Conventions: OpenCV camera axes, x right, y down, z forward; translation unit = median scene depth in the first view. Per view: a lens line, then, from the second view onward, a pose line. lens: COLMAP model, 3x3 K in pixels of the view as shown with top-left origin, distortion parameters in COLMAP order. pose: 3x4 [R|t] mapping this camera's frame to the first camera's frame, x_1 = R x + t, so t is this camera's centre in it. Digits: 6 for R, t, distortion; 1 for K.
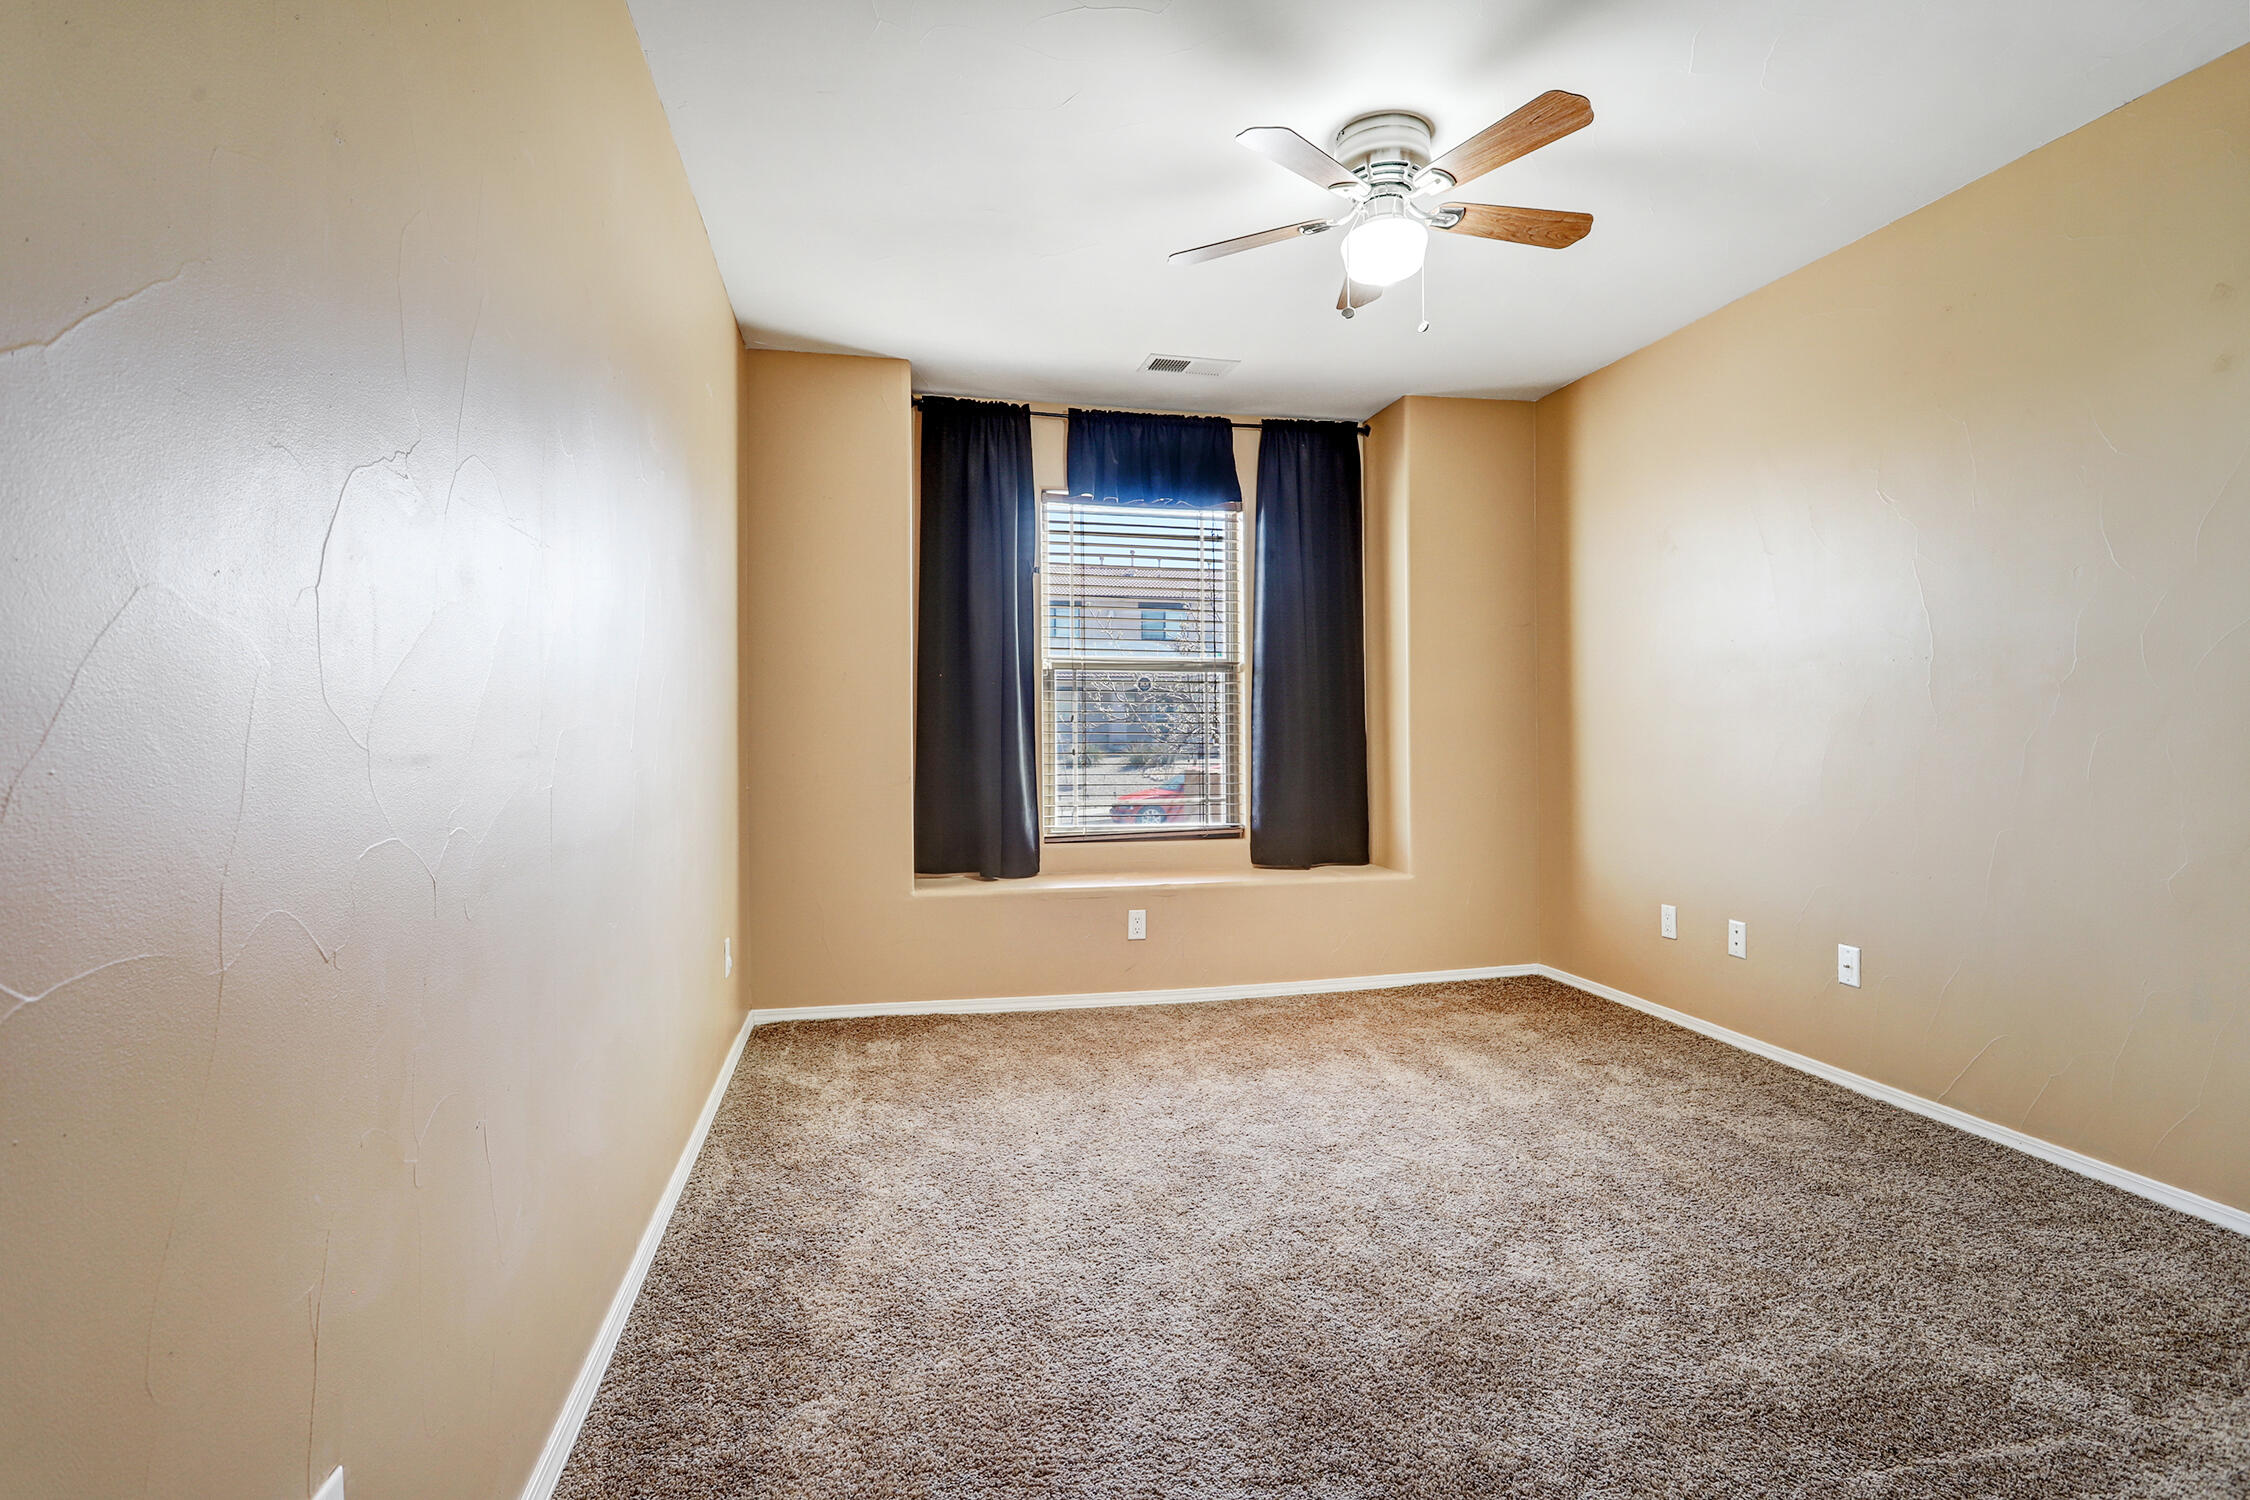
lens RADIAL K [[1068.6, 0, 1129.3], [0, 1068.6, 745.3], [0, 0, 1]] dist [-0.000511, 0.000691]
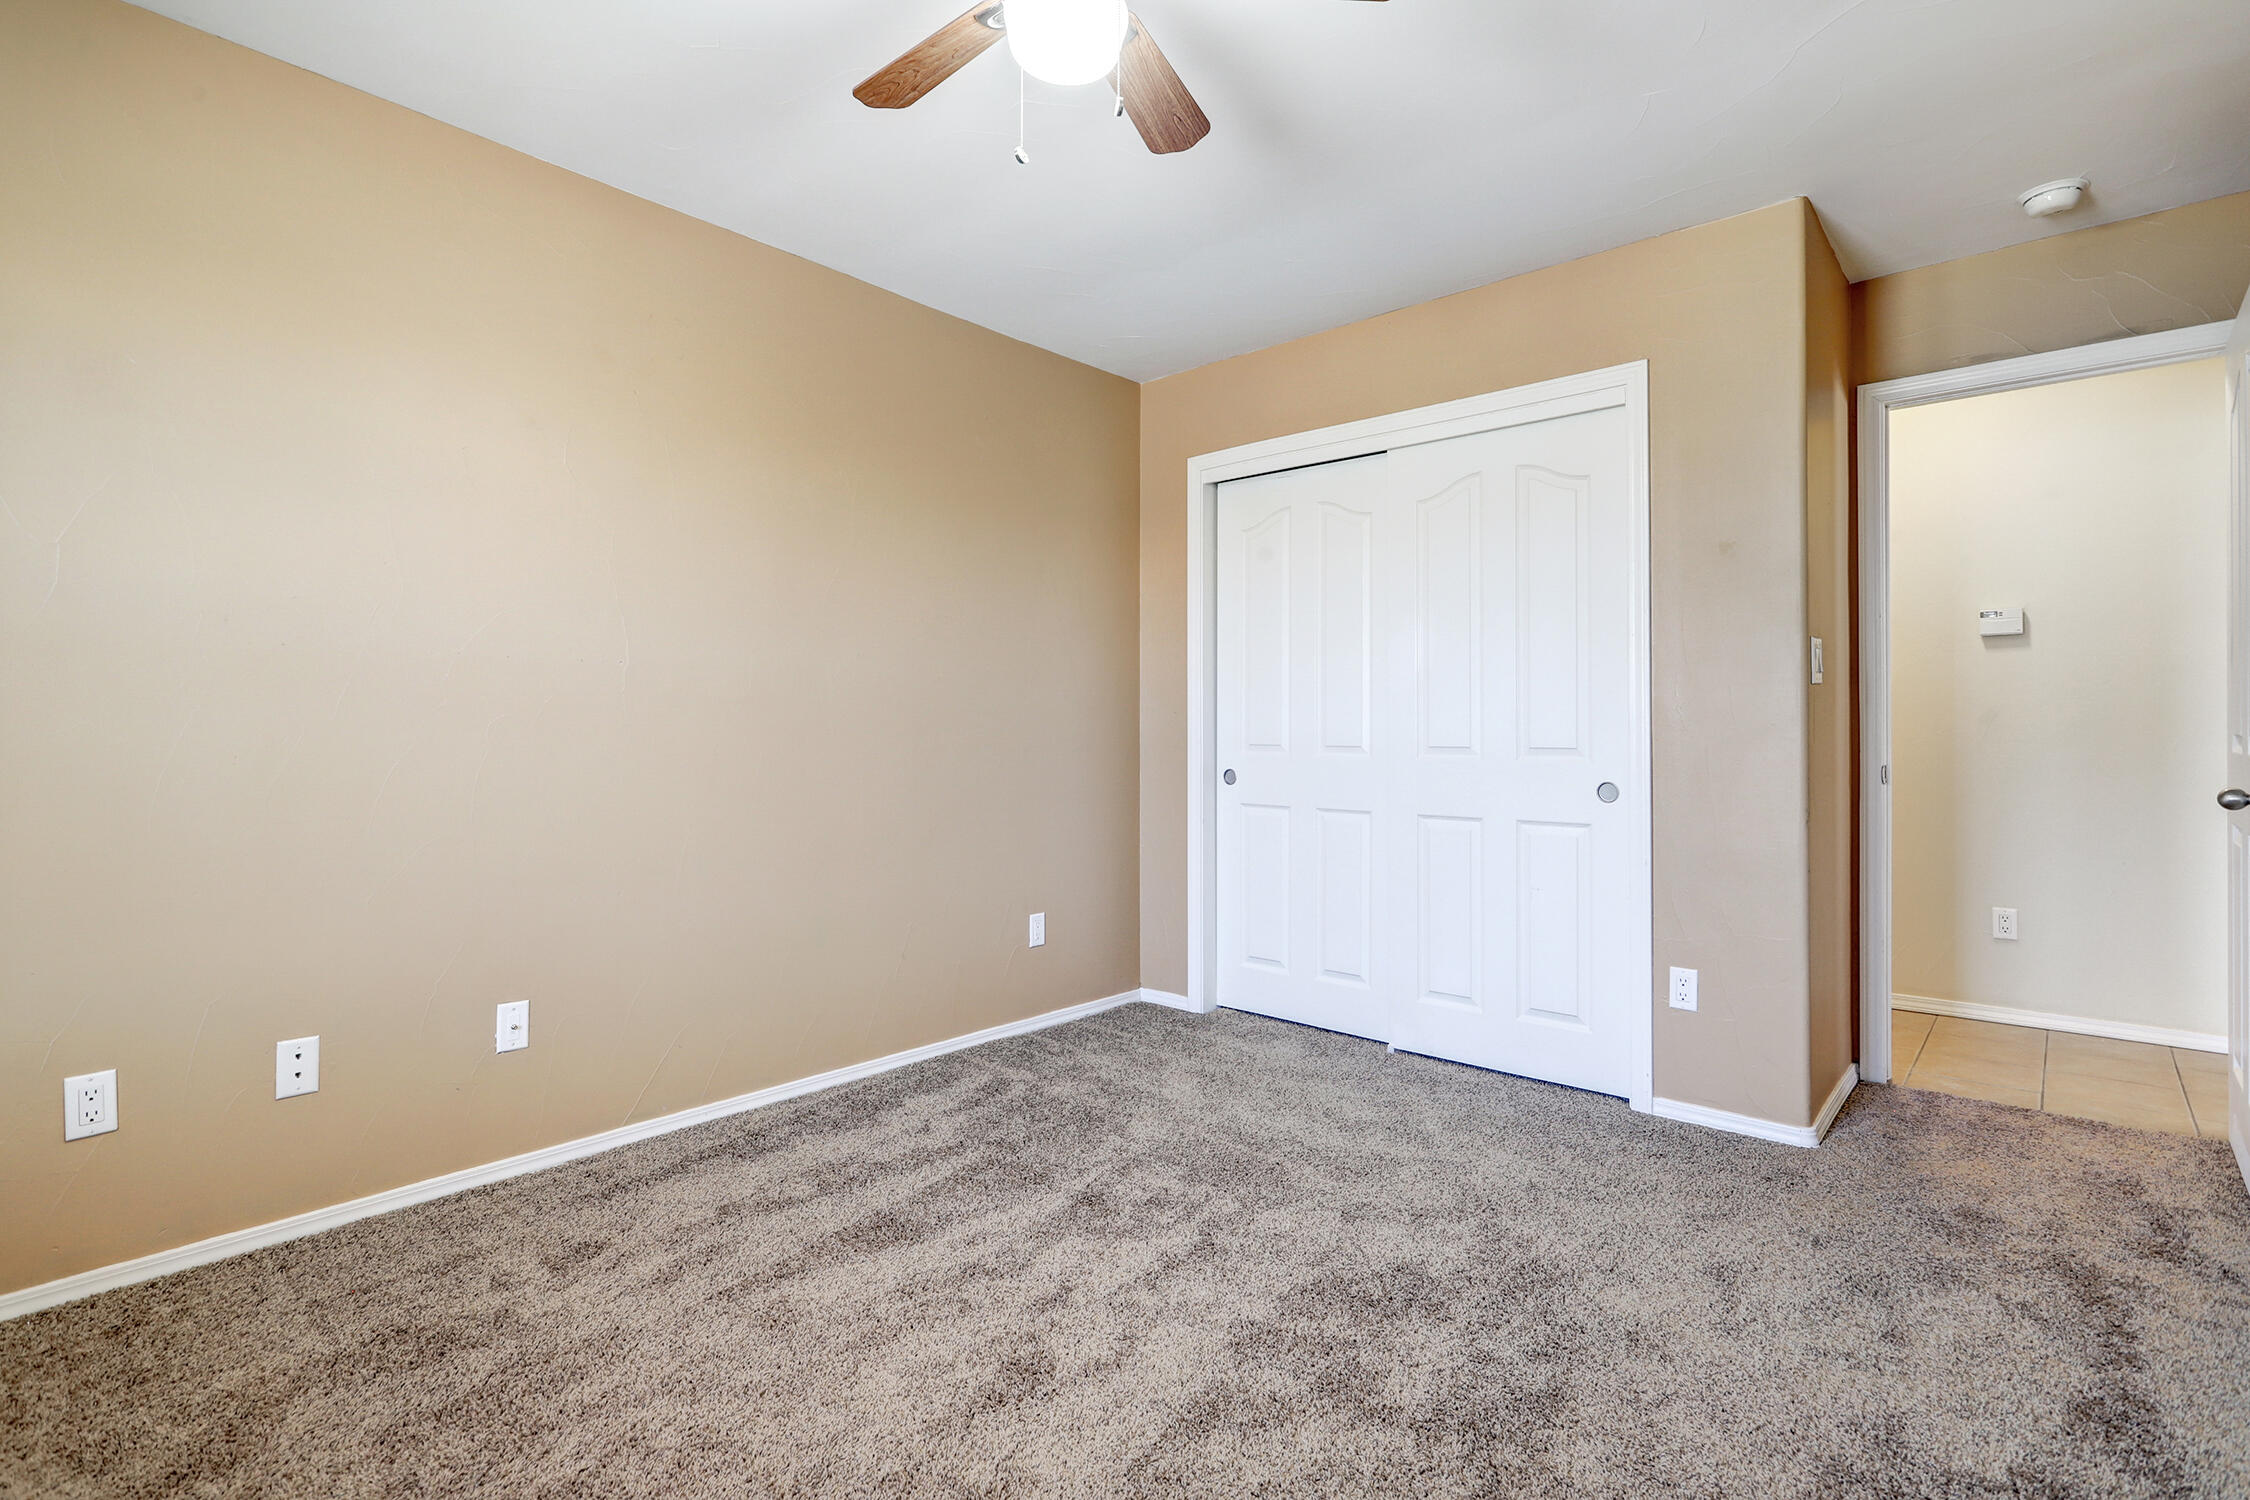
lens RADIAL K [[1068.6, 0, 1123.4], [0, 1068.6, 743.9], [0, 0, 1]] dist [-0.000511, 0.000691]
pose [[-0.585481, -0.002601, 0.810682, -0.236268], [0.009646, 0.999902, 0.010174, -0.013410], [-0.810629, 0.013776, -0.585398, 0.976838]]
